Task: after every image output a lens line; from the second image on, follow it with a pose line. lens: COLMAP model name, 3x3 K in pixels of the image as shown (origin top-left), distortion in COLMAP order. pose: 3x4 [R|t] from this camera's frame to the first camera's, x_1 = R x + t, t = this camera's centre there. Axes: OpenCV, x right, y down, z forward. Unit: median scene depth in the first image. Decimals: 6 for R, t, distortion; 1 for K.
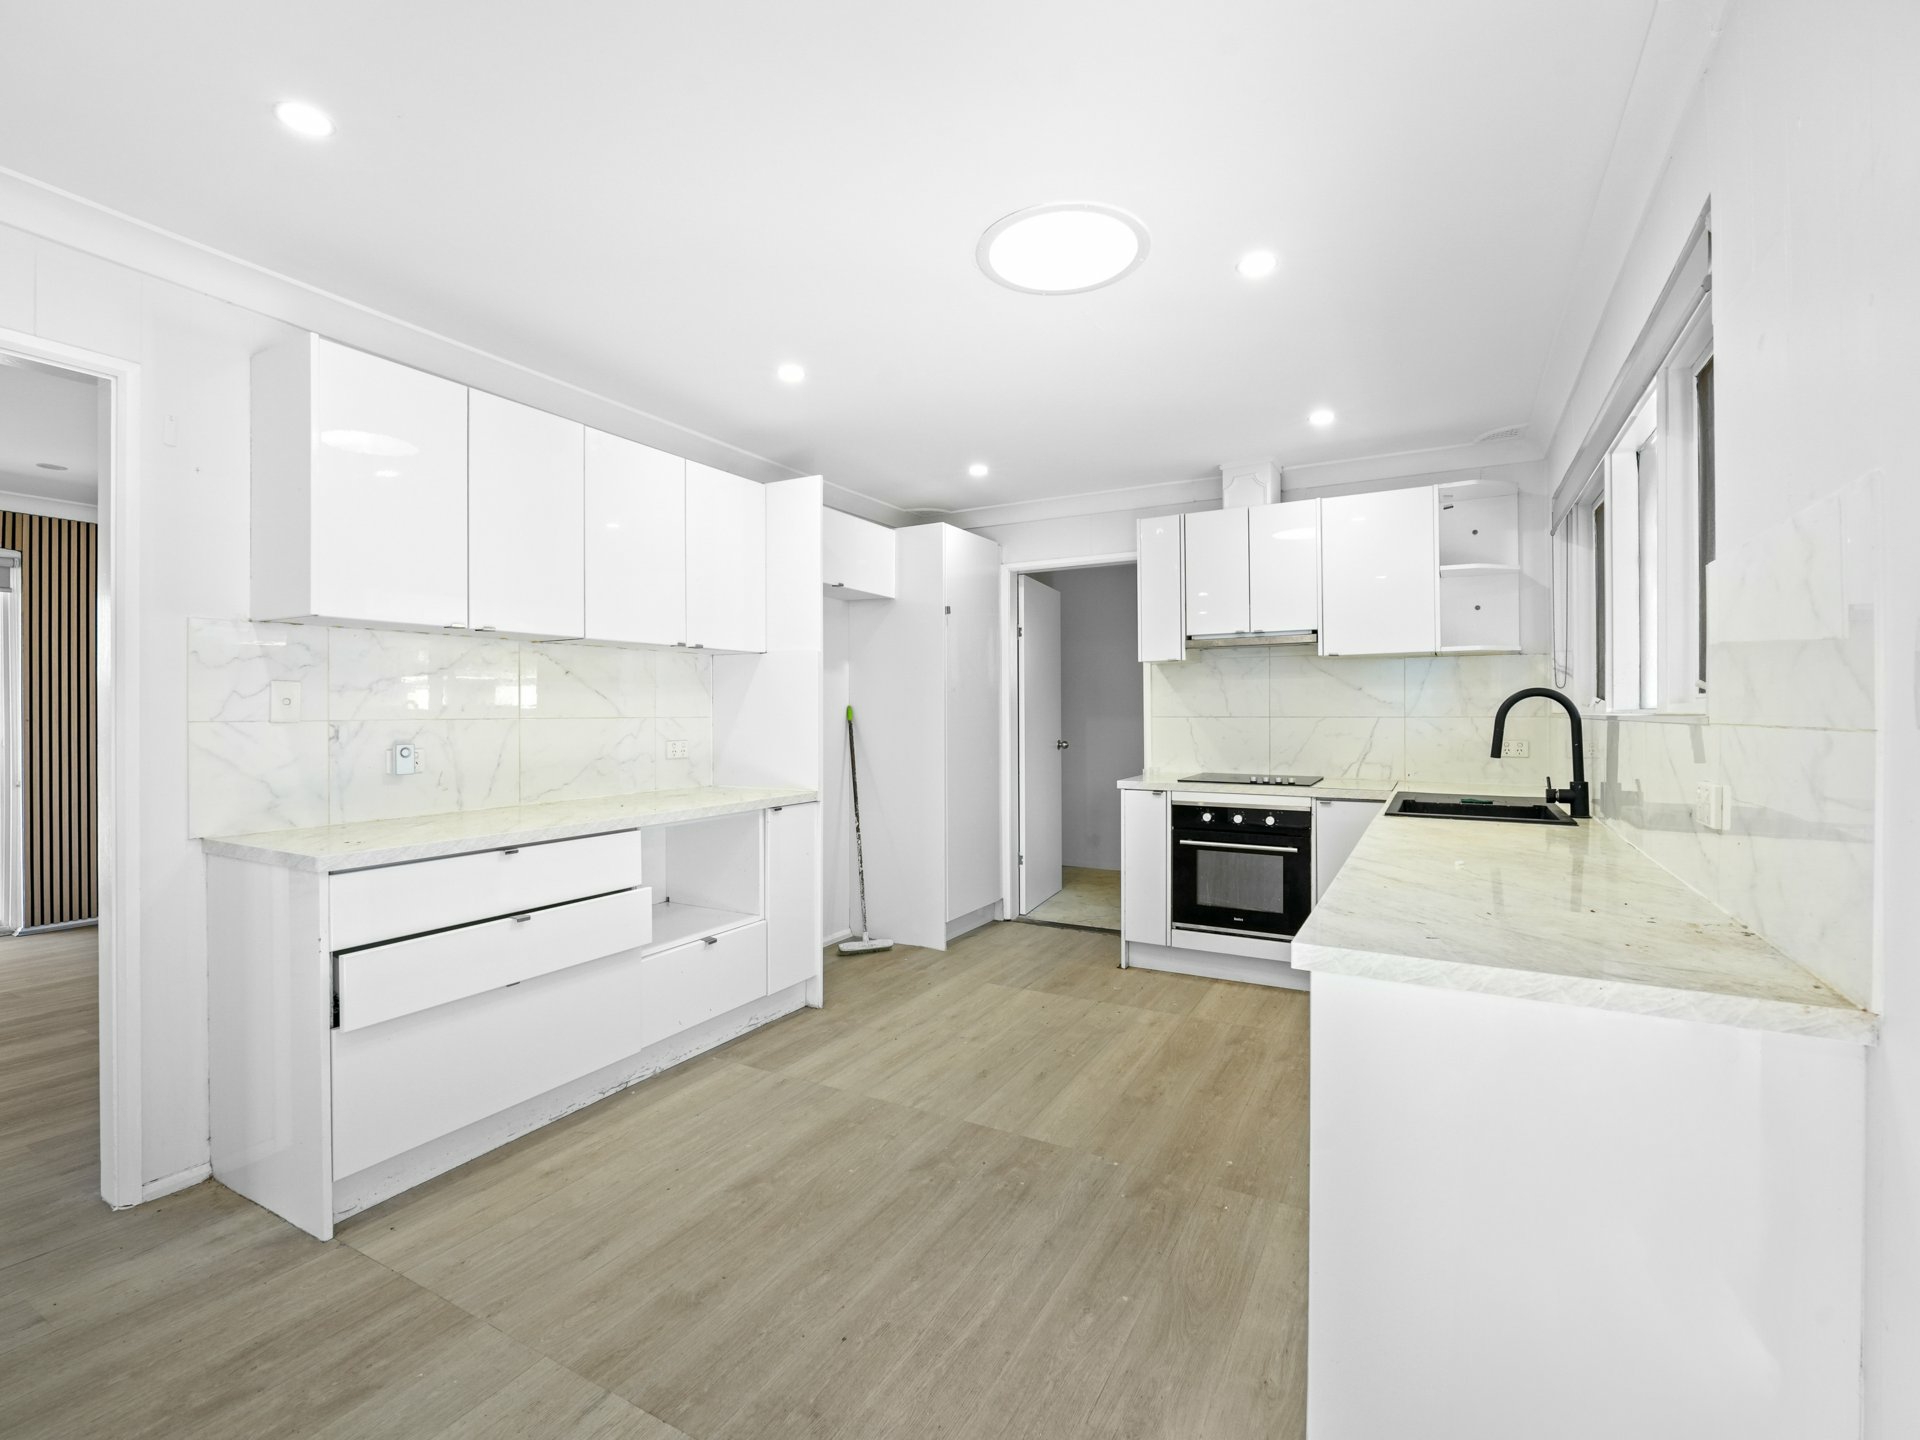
lens RADIAL K [[878.1, 0, 969.0], [0, 878.1, 721.0], [0, 0, 1]] dist [-0.007573, -0.000196]
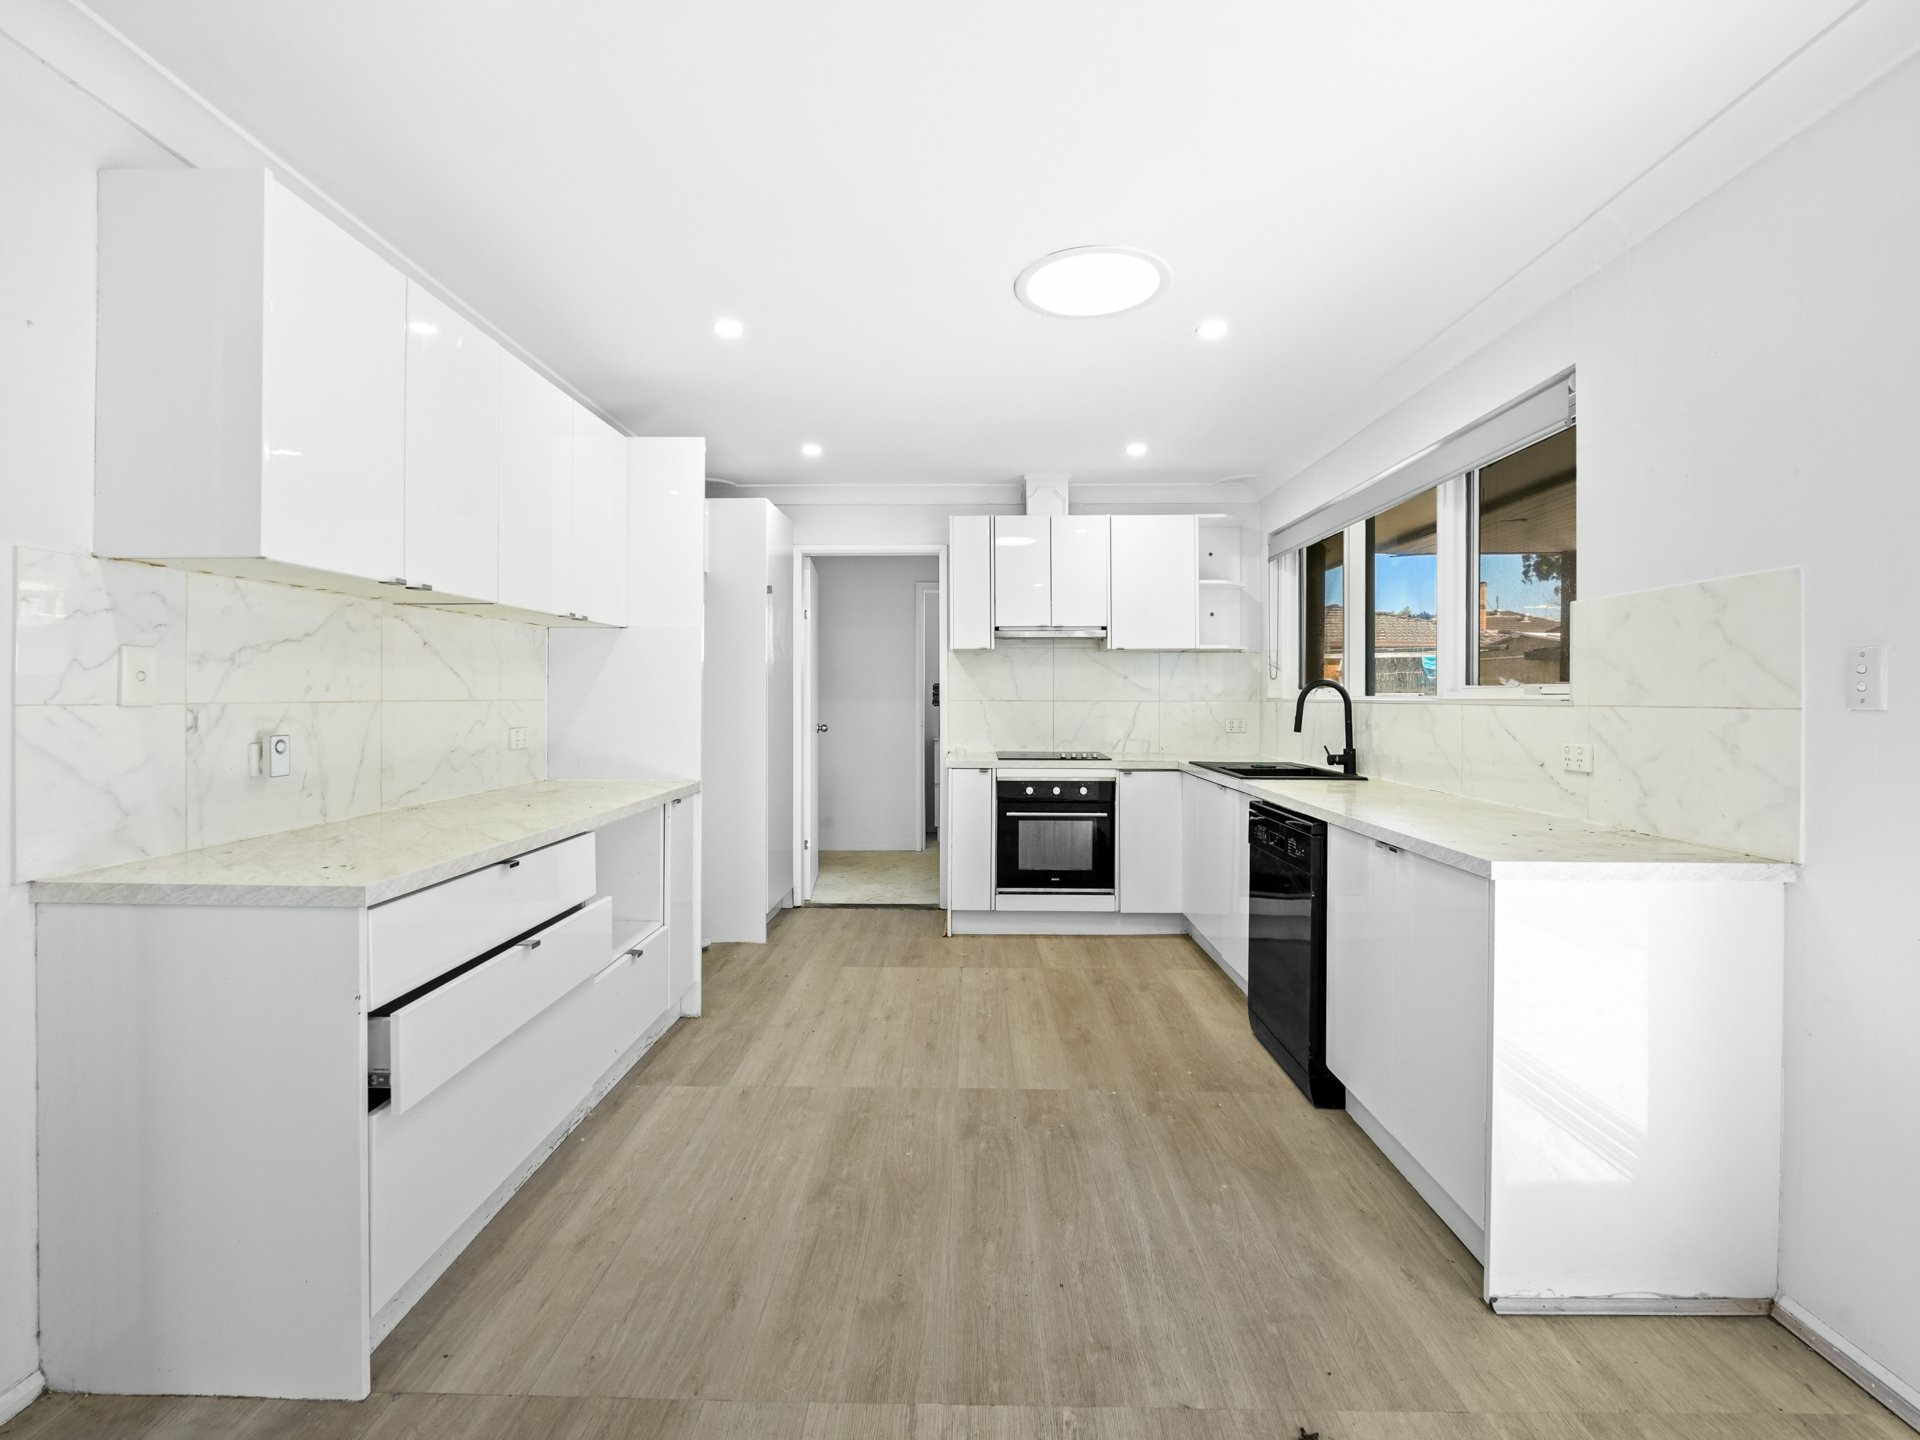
lens RADIAL K [[878.1, 0, 973.7], [0, 878.1, 705.3], [0, 0, 1]] dist [-0.007573, -0.000196]
pose [[0.882583, -0.000660, 0.470157, -0.454274], [0.000500, 1.000000, 0.000466, 0.000919], [-0.470157, -0.000176, 0.882583, 0.069257]]
